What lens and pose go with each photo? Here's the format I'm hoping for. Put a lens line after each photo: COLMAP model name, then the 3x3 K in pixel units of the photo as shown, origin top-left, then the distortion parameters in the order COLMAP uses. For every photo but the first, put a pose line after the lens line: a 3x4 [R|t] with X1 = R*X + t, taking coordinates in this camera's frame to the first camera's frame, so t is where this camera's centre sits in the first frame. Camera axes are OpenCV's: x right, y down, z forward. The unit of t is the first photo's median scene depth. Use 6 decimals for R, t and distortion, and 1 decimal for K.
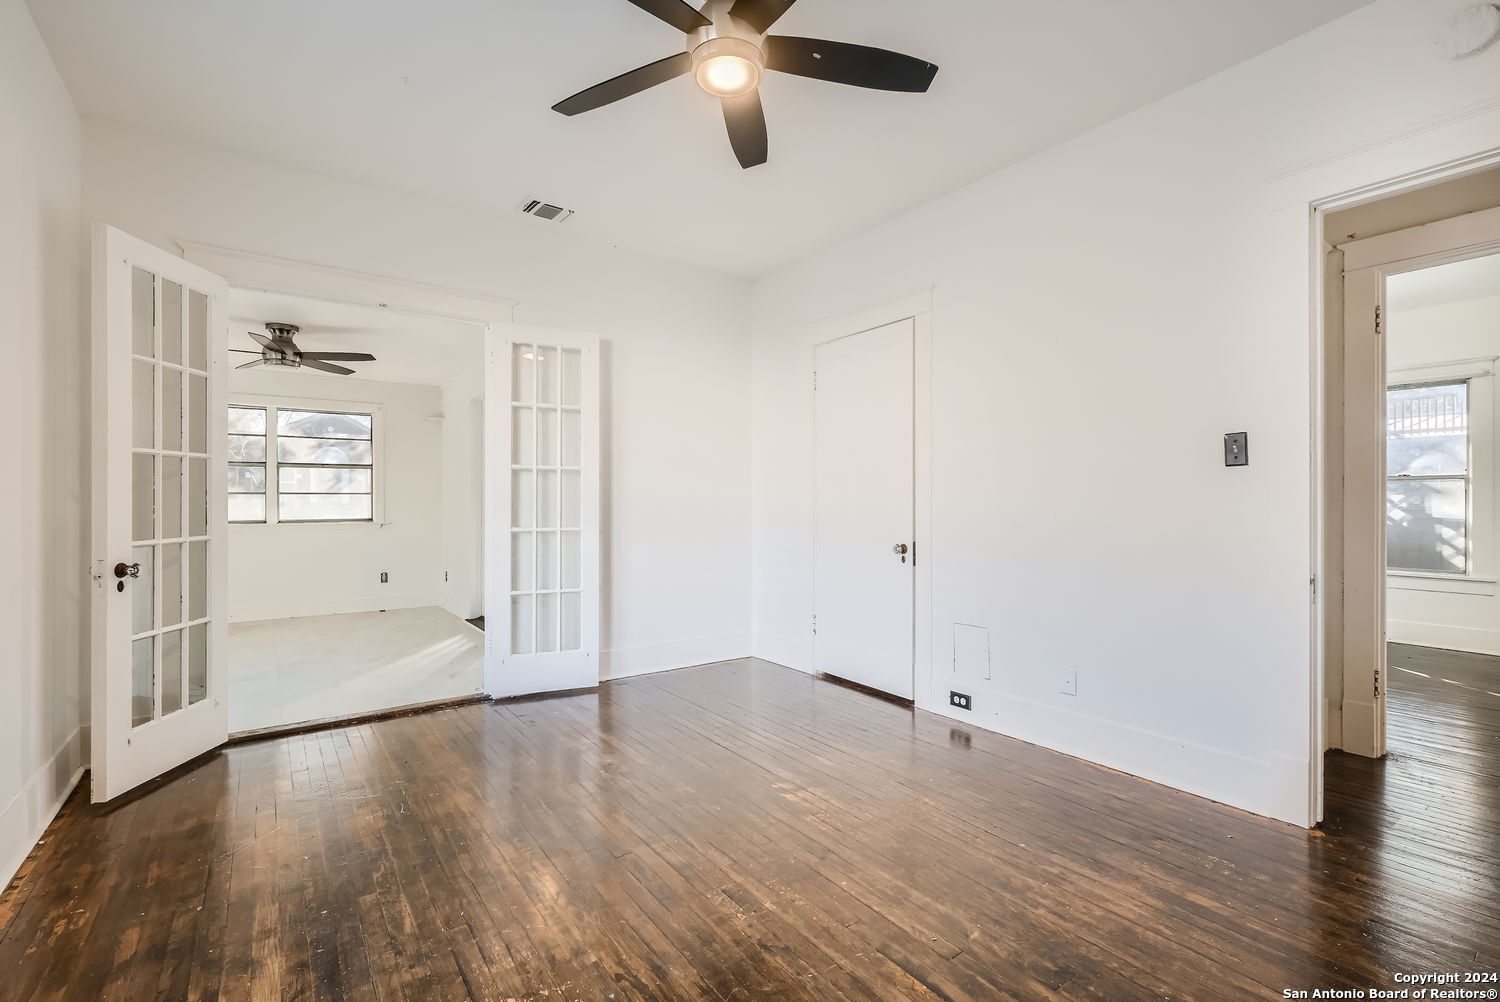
lens RADIAL K [[659.1, 0, 743.7], [0, 659.1, 506.2], [0, 0, 1]] dist [-0.000831, -0.000613]
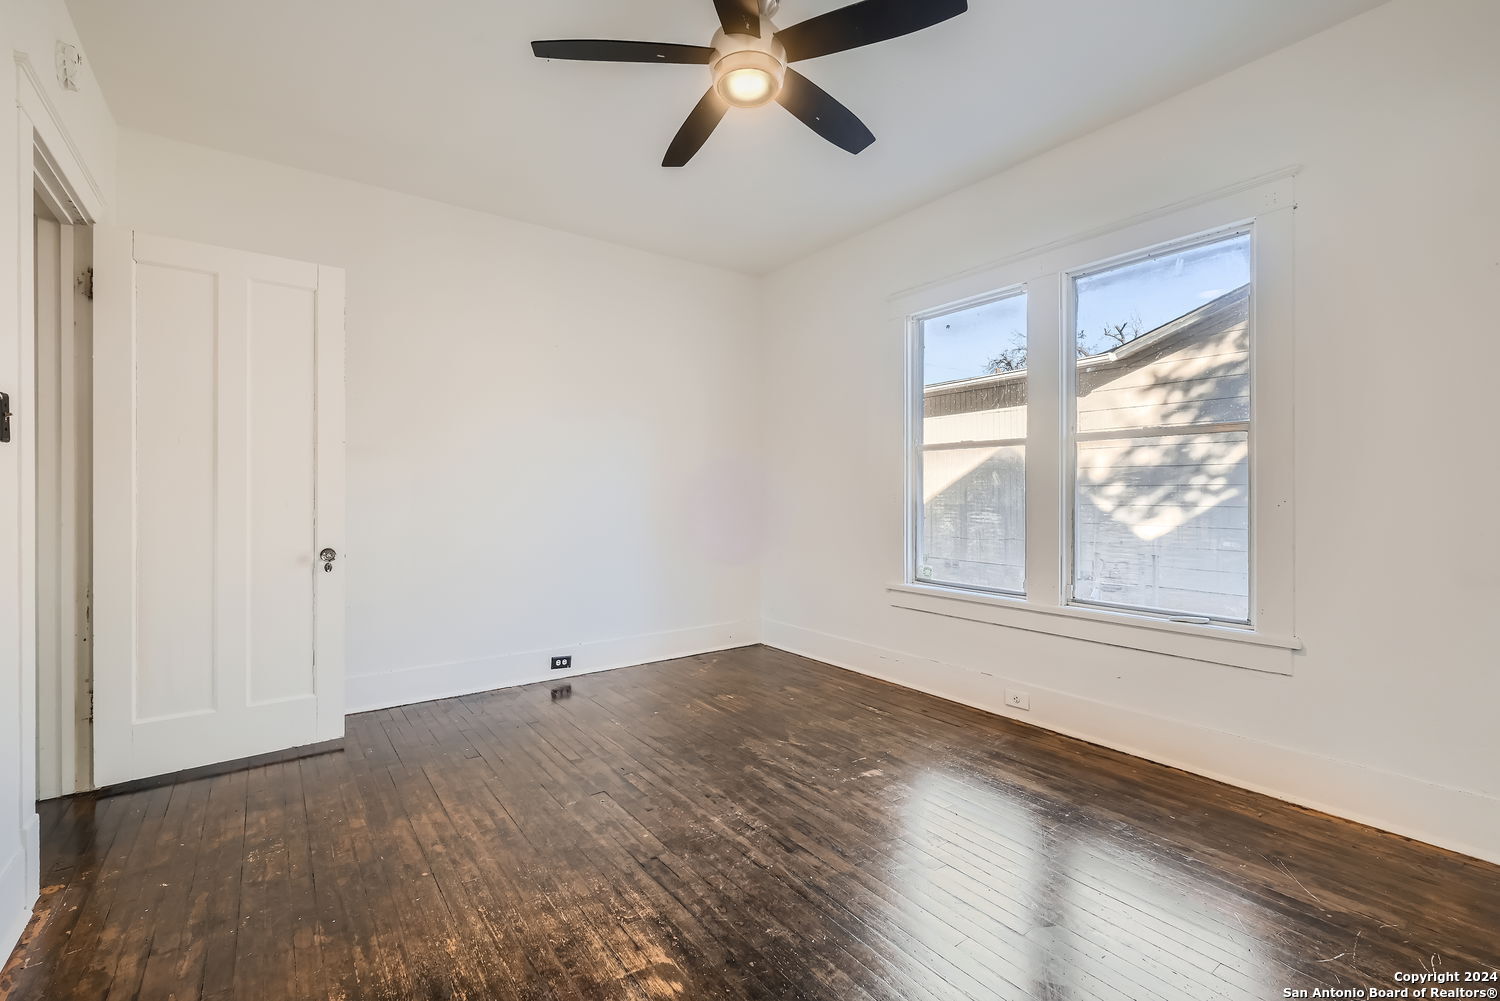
lens RADIAL K [[659.1, 0, 740.5], [0, 659.1, 495.8], [0, 0, 1]] dist [-0.000831, -0.000613]
pose [[-0.999961, 0.002006, 0.008607, -0.014649], [0.002054, 0.999982, 0.005591, -0.006072], [-0.008596, 0.005608, -0.999947, 1.686244]]
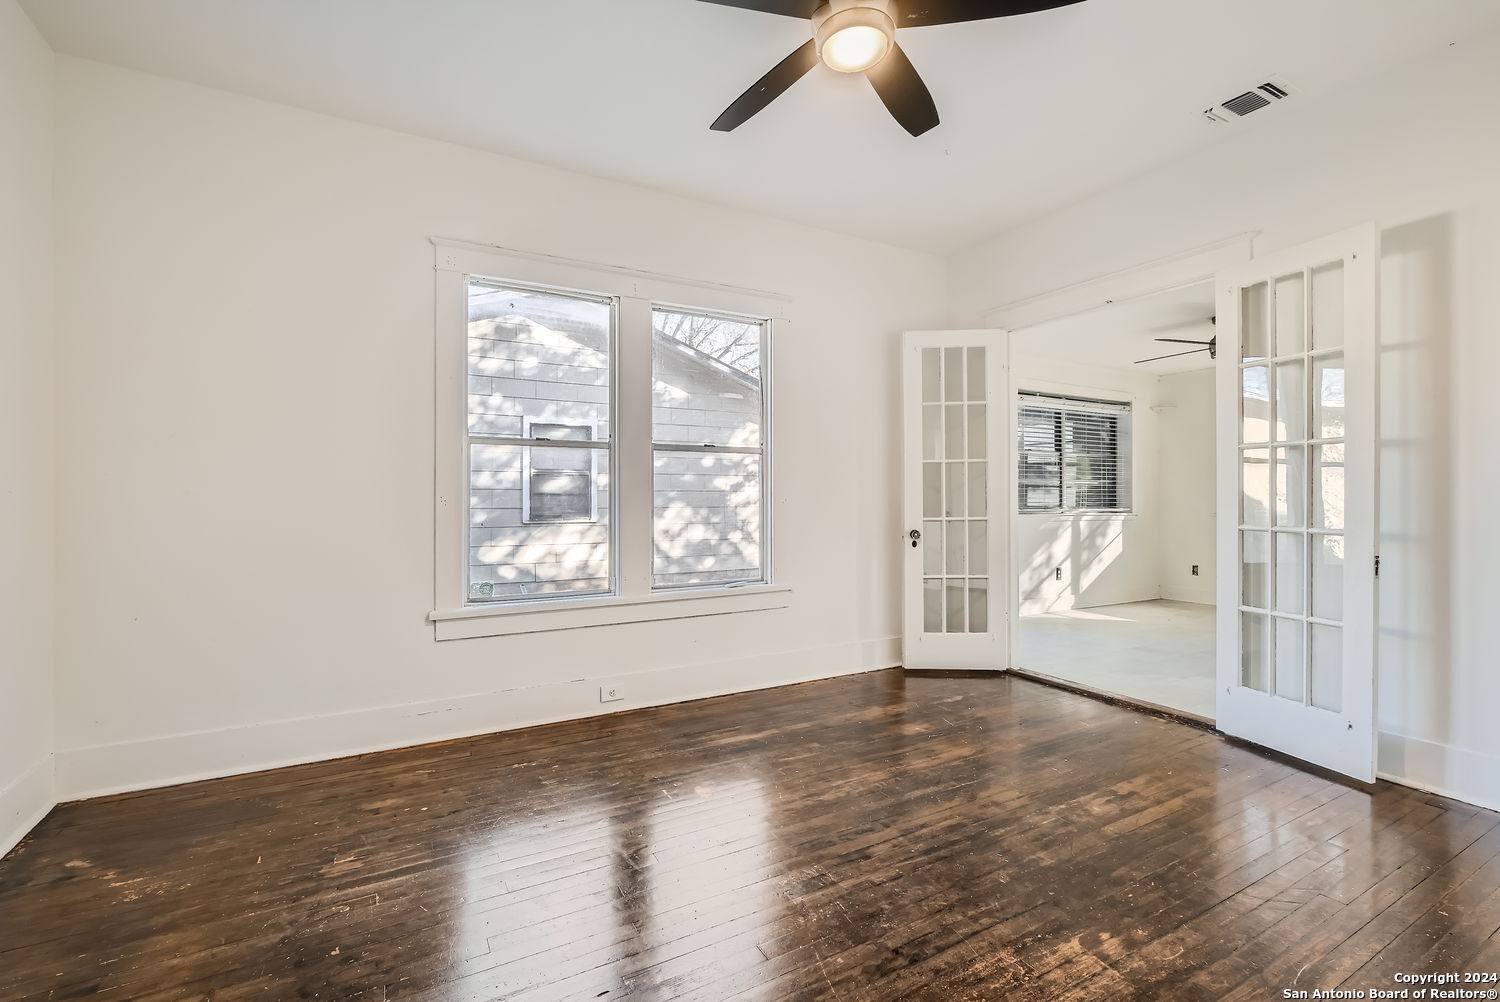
lens RADIAL K [[659.1, 0, 735.2], [0, 659.1, 496.8], [0, 0, 1]] dist [-0.000831, -0.000613]
pose [[-0.134220, 0.003194, -0.990946, 0.780416], [-0.001911, 0.999992, 0.003482, -0.002896], [0.990950, 0.002361, -0.134213, 0.783054]]
